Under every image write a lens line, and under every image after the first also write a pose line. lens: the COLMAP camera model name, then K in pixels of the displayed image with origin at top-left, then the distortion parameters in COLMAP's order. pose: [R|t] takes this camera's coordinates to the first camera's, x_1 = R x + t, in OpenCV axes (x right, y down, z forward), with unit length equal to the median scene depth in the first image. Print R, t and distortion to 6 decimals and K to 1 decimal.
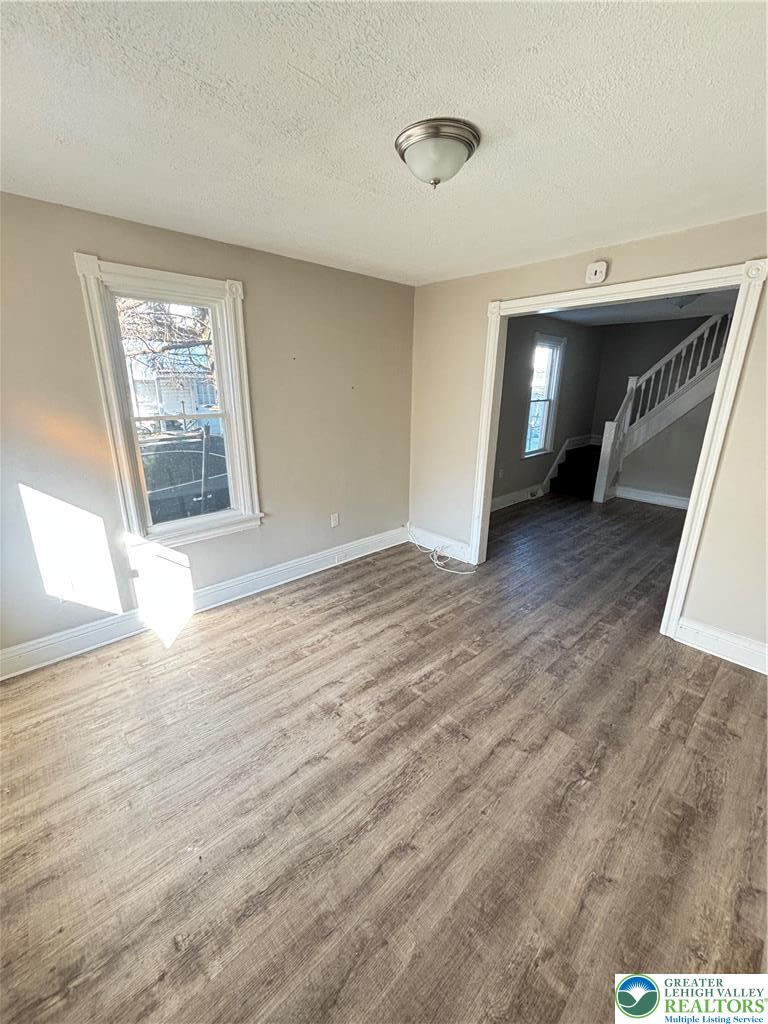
lens RADIAL K [[413.0, 0, 383.6], [0, 413.0, 509.4], [0, 0, 1]] dist [-0.002738, 0.002414]
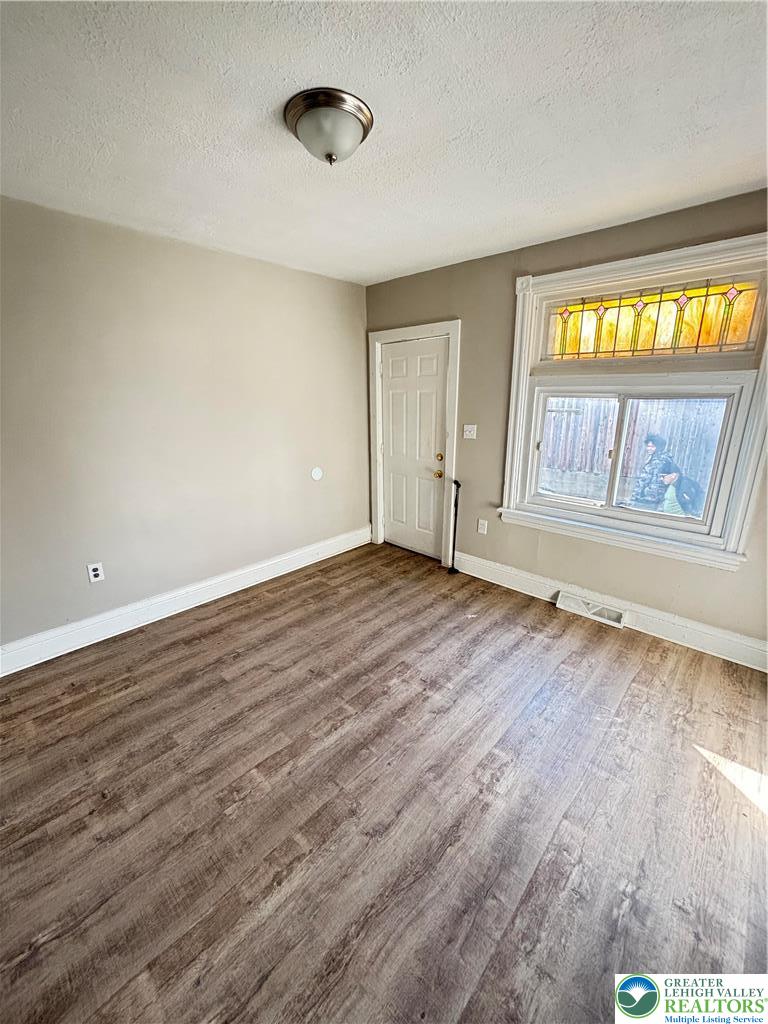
lens RADIAL K [[413.0, 0, 383.6], [0, 413.0, 509.4], [0, 0, 1]] dist [-0.002738, 0.002414]
pose [[-0.996935, 0.020625, -0.075460, 0.059169], [-0.023114, 0.843887, 0.536023, -0.404627], [0.074735, 0.536124, -0.840824, 1.456317]]
